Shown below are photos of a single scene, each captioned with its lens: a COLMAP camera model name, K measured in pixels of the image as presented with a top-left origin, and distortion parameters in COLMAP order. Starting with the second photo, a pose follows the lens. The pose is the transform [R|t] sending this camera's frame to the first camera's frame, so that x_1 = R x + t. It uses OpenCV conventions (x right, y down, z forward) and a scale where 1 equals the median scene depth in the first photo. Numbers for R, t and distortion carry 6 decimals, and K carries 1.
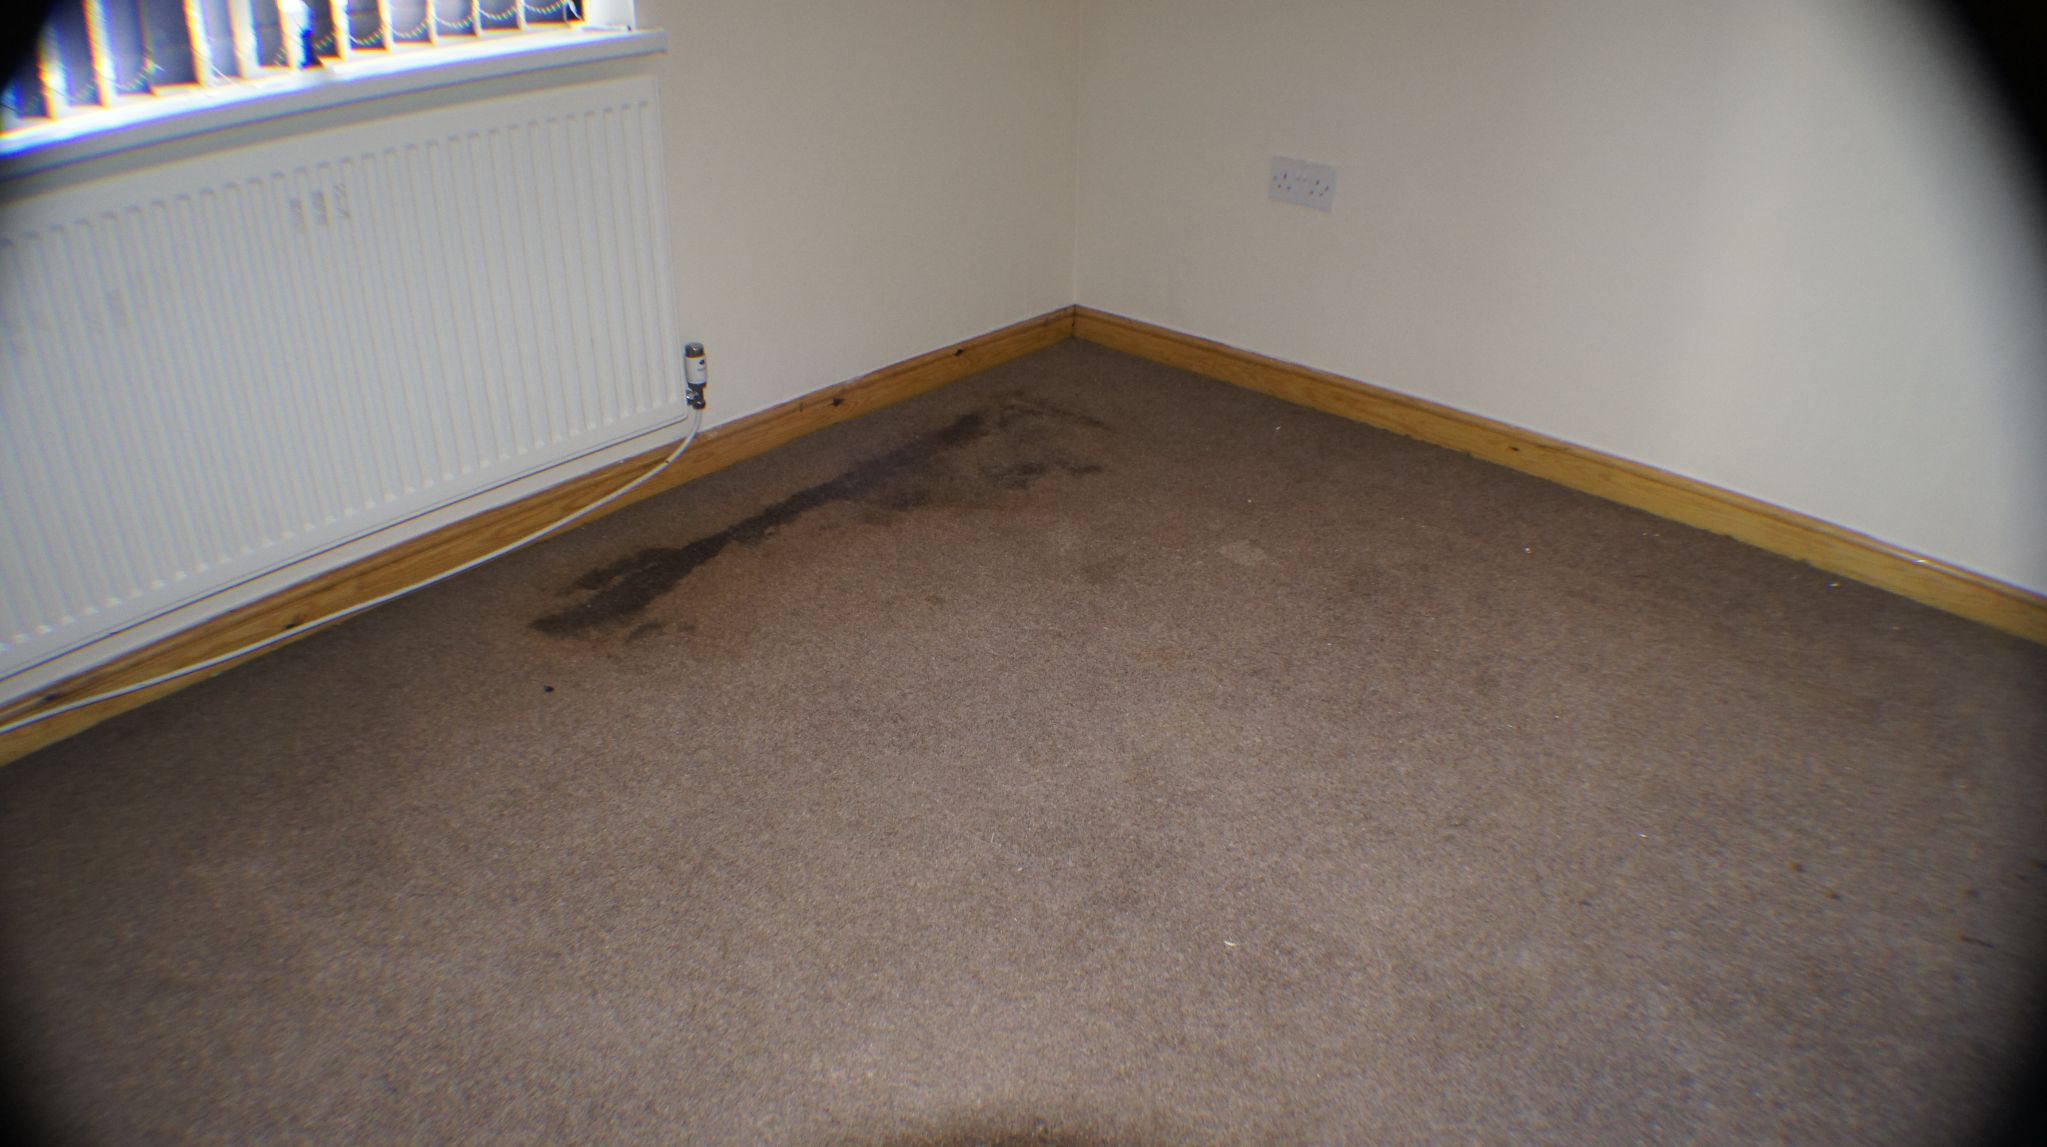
lens RADIAL K [[1308.5, 0, 1023.5], [0, 1308.5, 573.5], [0, 0, 1]] dist [-0.186234, 0.031069]
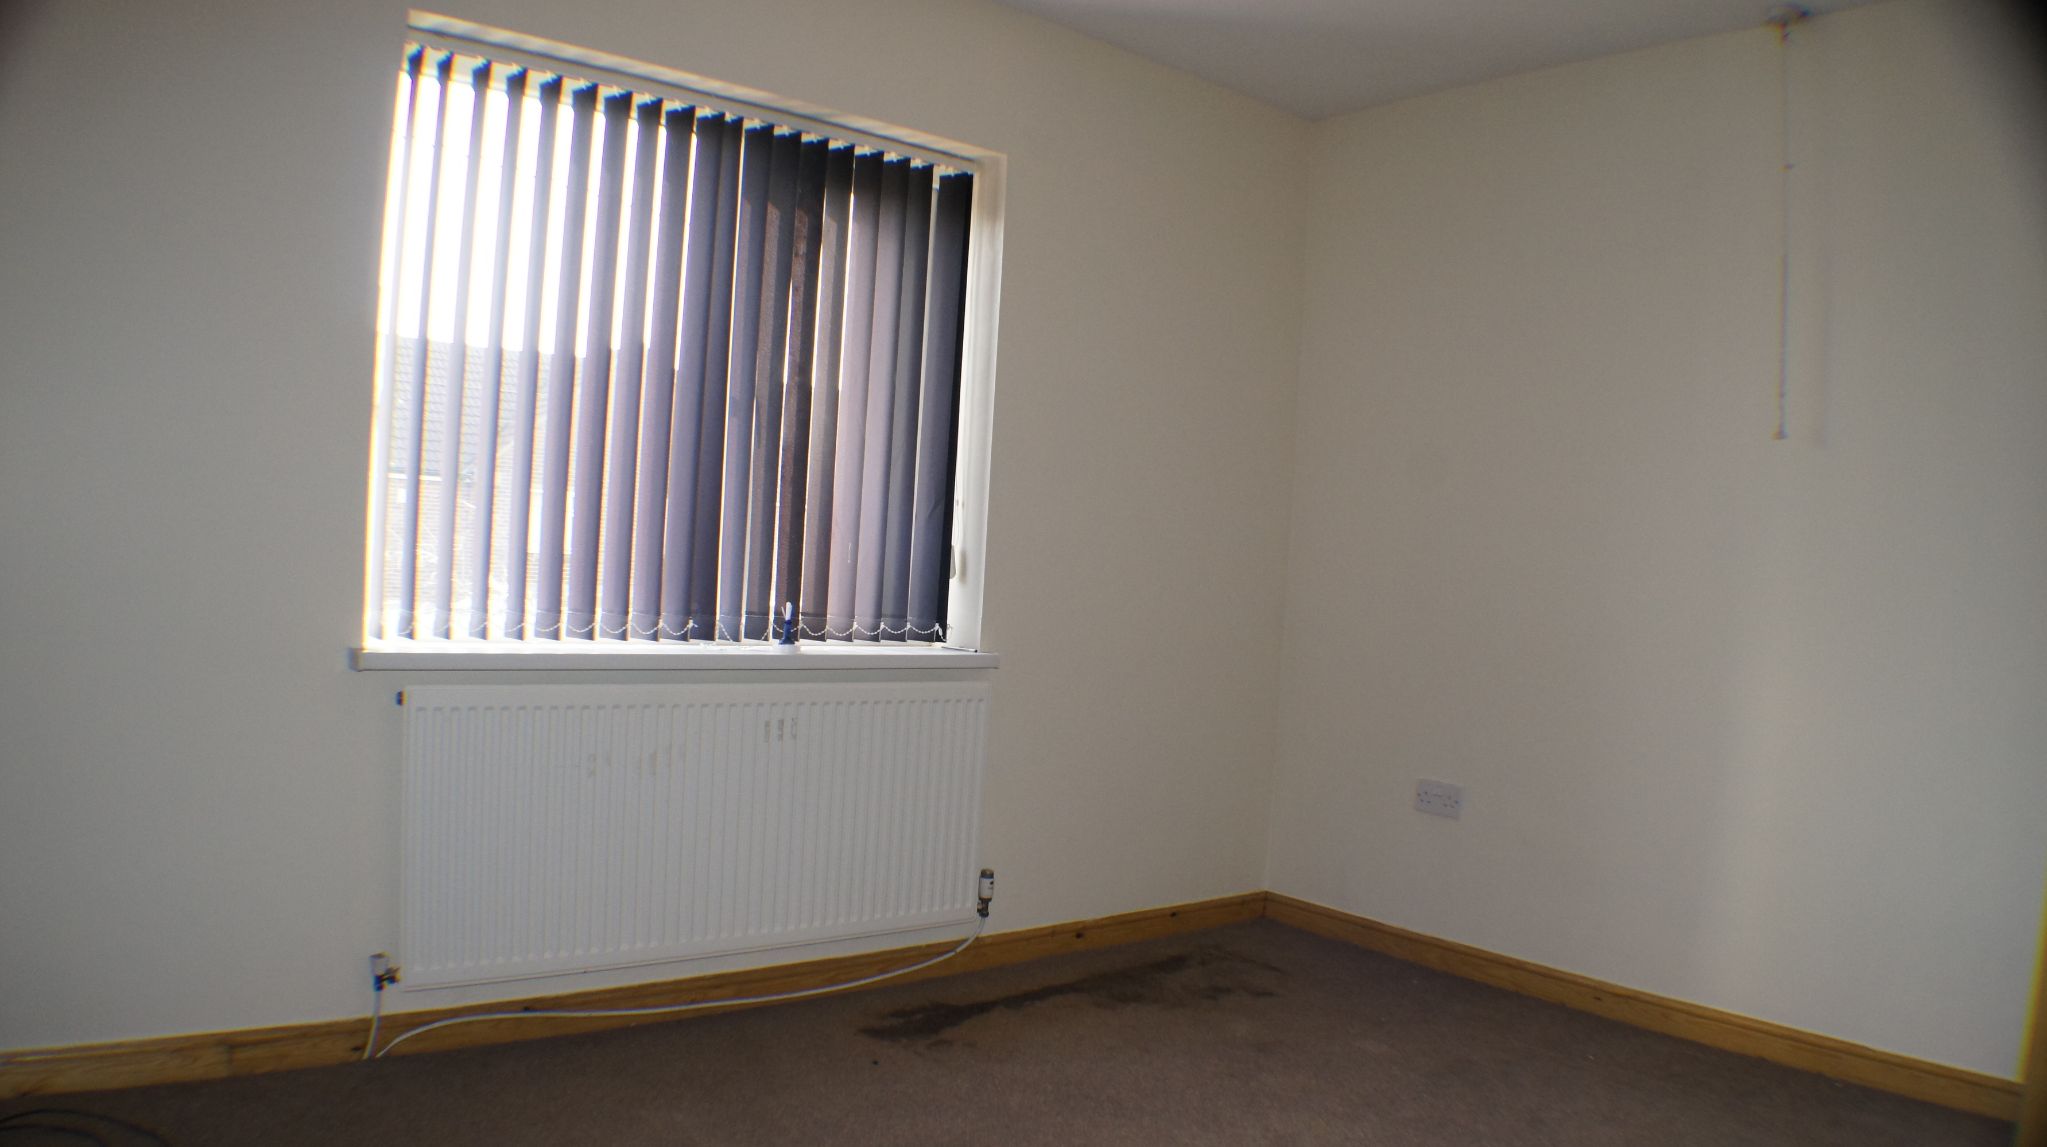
lens RADIAL K [[1425.4, 0, 1023.5], [0, 1425.4, 573.5], [0, 0, 1]] dist [-0.208691, 0.050905]
pose [[0.984959, 0.052297, -0.164682, 0.022664], [-0.124238, 0.876736, -0.464649, 0.276159], [0.120083, 0.478121, 0.870046, -0.546490]]
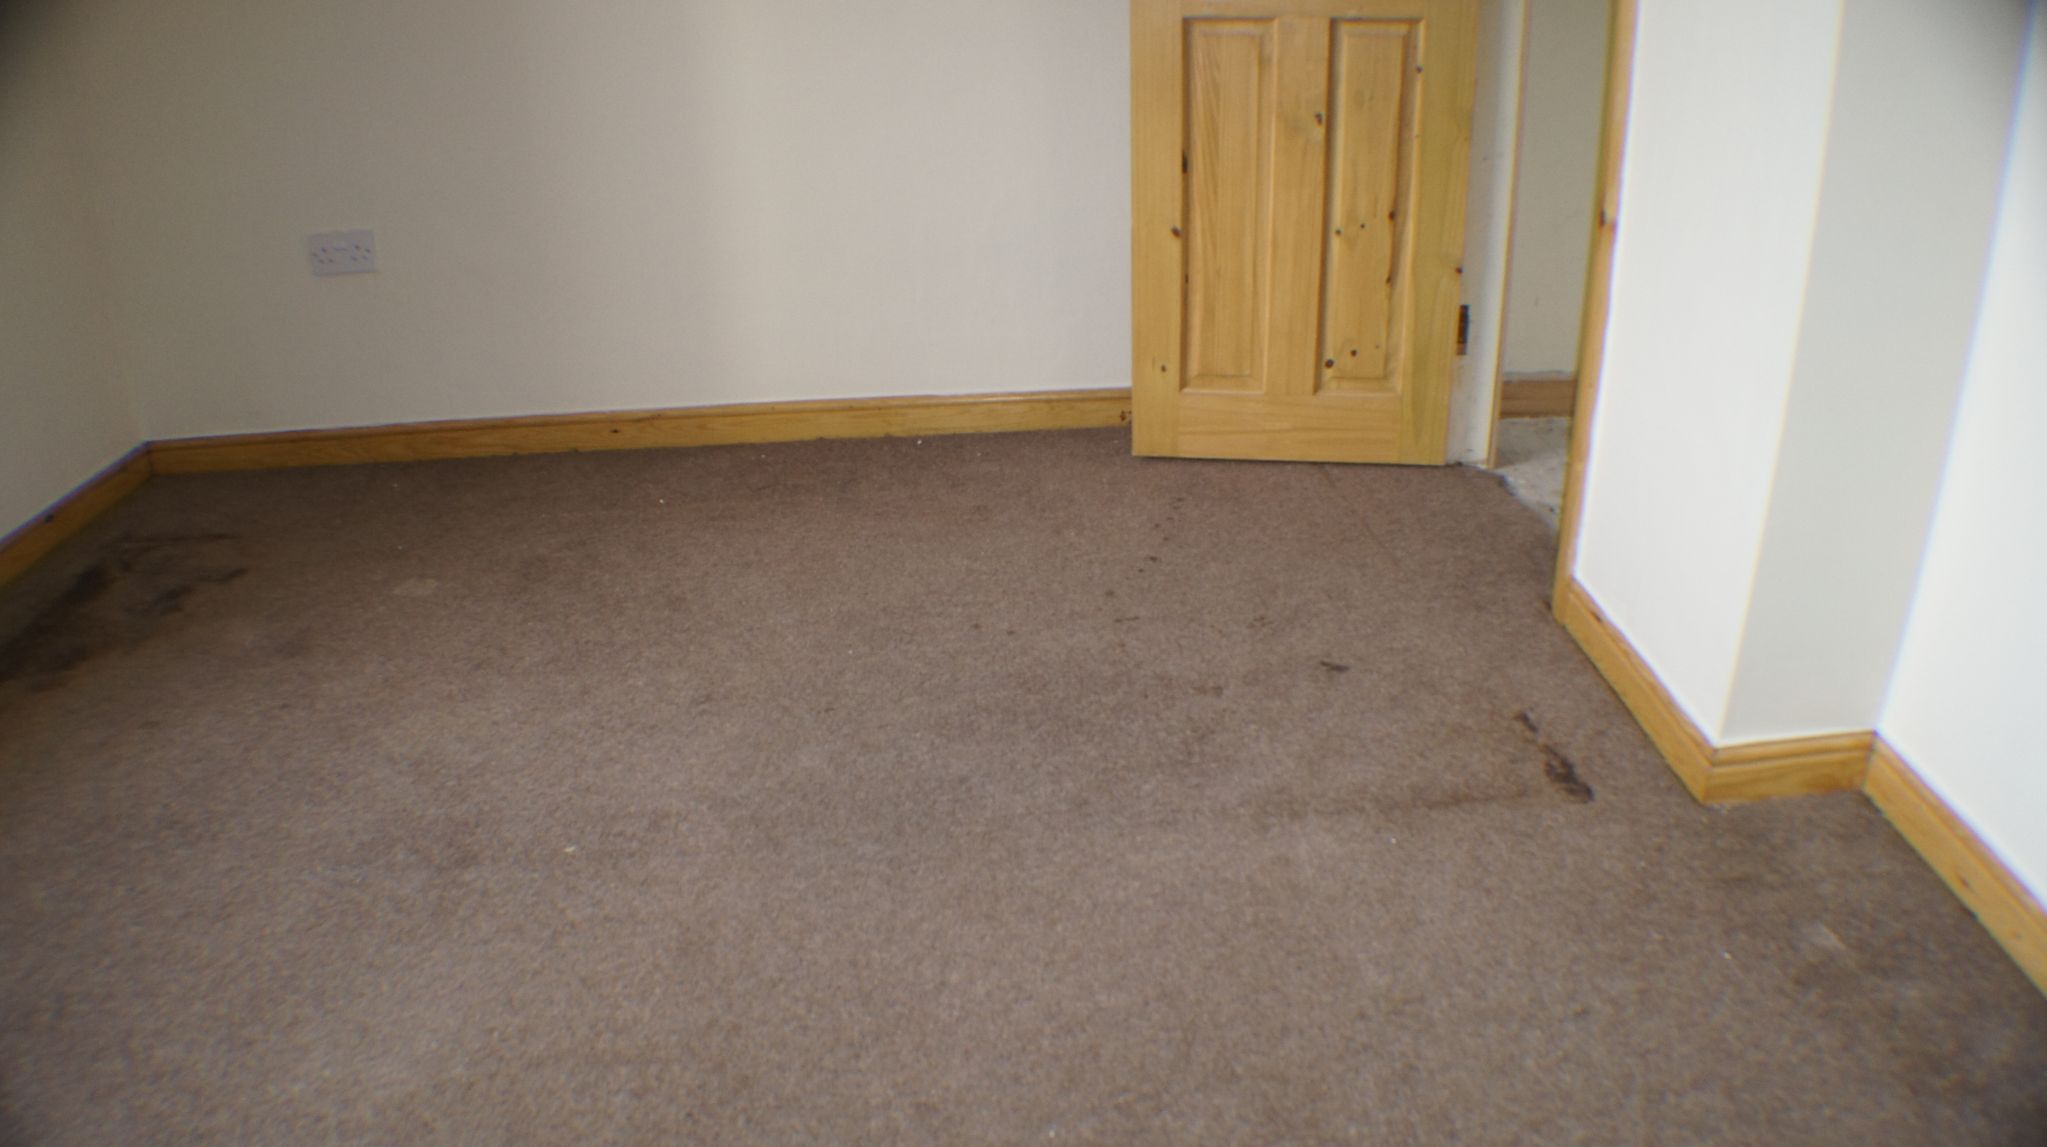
lens RADIAL K [[1425.4, 0, 1023.5], [0, 1425.4, 573.5], [0, 0, 1]] dist [-0.208691, 0.050905]
pose [[0.736302, -0.315602, 0.598544, -0.130335], [0.363484, 0.930582, 0.043538, 0.107502], [-0.570735, 0.185504, 0.799906, -0.153628]]
